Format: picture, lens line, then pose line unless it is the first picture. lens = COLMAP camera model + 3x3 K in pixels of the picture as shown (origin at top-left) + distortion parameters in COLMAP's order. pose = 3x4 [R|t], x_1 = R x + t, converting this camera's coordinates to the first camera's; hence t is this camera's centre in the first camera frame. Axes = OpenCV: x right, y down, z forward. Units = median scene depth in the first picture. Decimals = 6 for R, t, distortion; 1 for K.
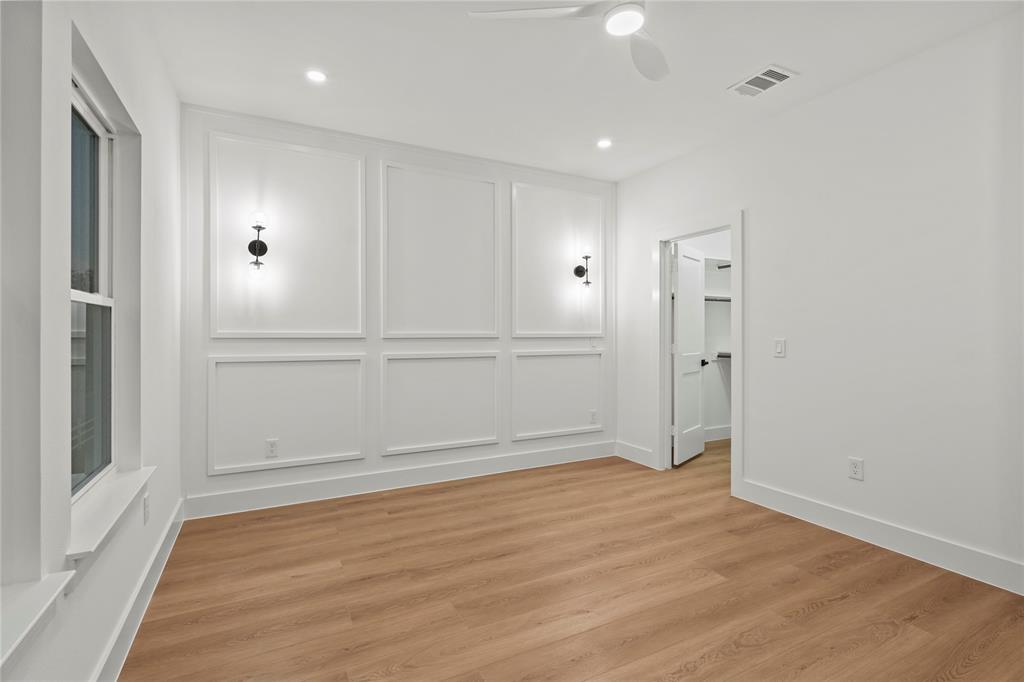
lens RADIAL K [[471.6, 0, 510.8], [0, 471.6, 342.2], [0, 0, 1]] dist [-0.001565, 0.000923]
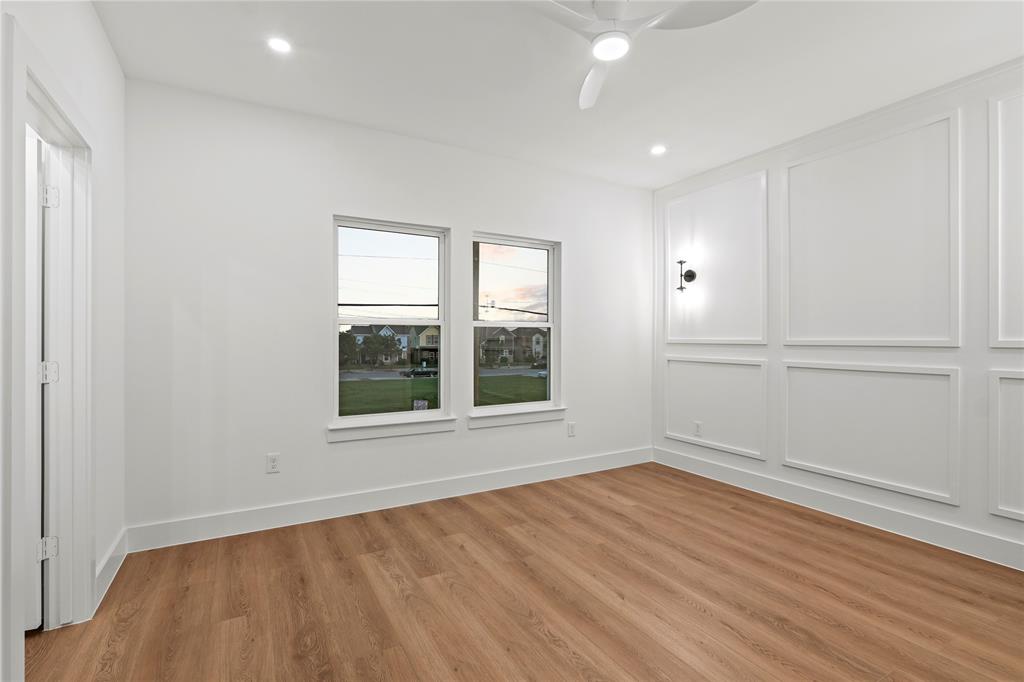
lens RADIAL K [[471.6, 0, 512.8], [0, 471.6, 337.2], [0, 0, 1]] dist [-0.001565, 0.000923]
pose [[0.048212, -0.004817, -0.998825, 0.799146], [-0.025127, 0.999666, -0.006034, -0.005329], [0.998521, 0.025389, 0.048075, 0.447441]]
